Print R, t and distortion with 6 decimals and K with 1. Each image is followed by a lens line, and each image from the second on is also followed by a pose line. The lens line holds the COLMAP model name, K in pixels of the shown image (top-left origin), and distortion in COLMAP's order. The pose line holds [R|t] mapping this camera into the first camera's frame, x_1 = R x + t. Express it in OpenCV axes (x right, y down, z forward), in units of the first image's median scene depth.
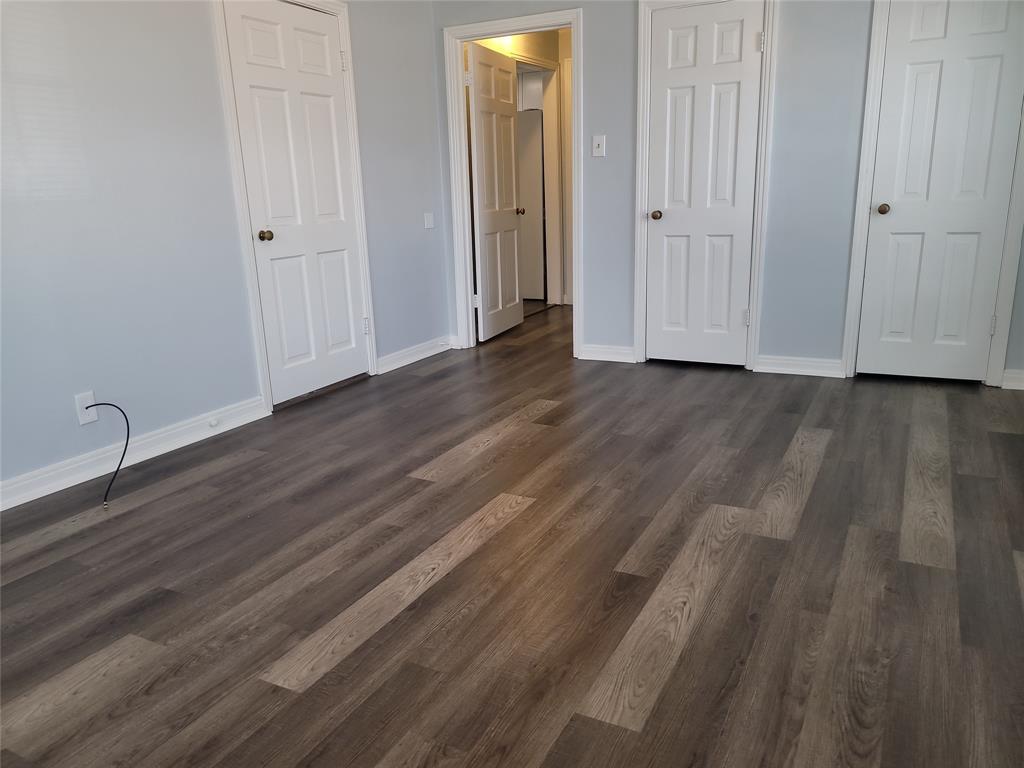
lens RADIAL K [[775.0, 0, 507.6], [0, 775.0, 386.6], [0, 0, 1]] dist [0.056297, -0.042834]
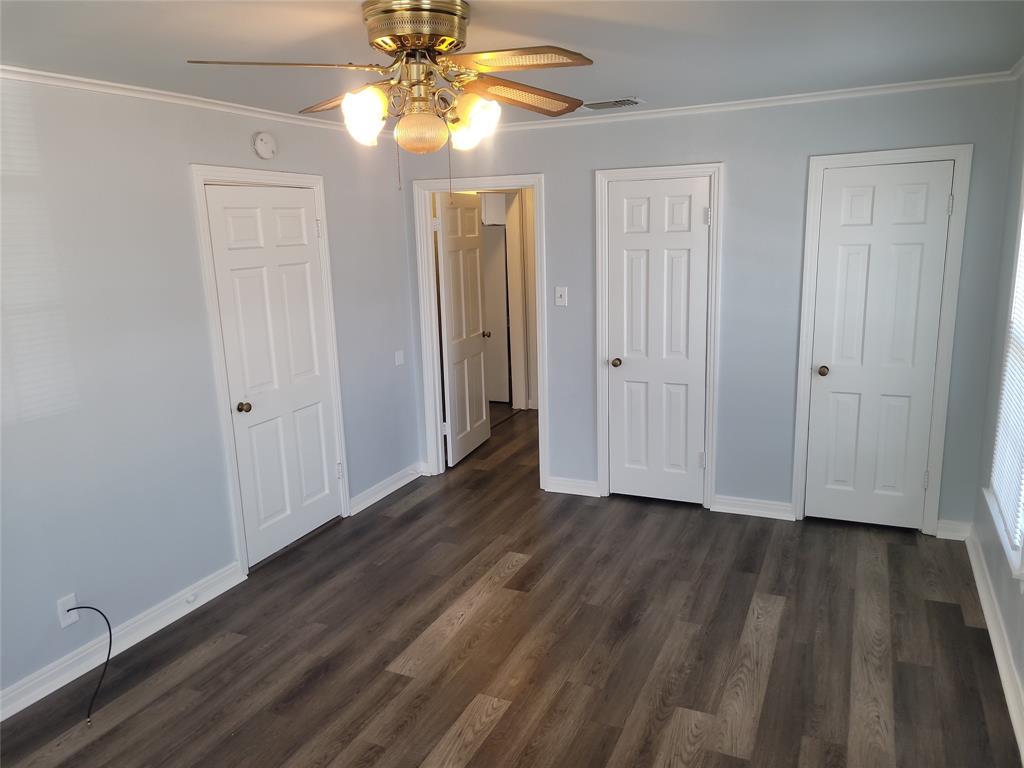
lens RADIAL K [[775.0, 0, 513.8], [0, 775.0, 380.4], [0, 0, 1]] dist [0.056297, -0.042834]
pose [[0.998292, -0.011189, 0.057333, -0.011203], [0.014068, 0.998647, -0.050058, -0.169610], [-0.056696, 0.050779, 0.997099, -0.054107]]
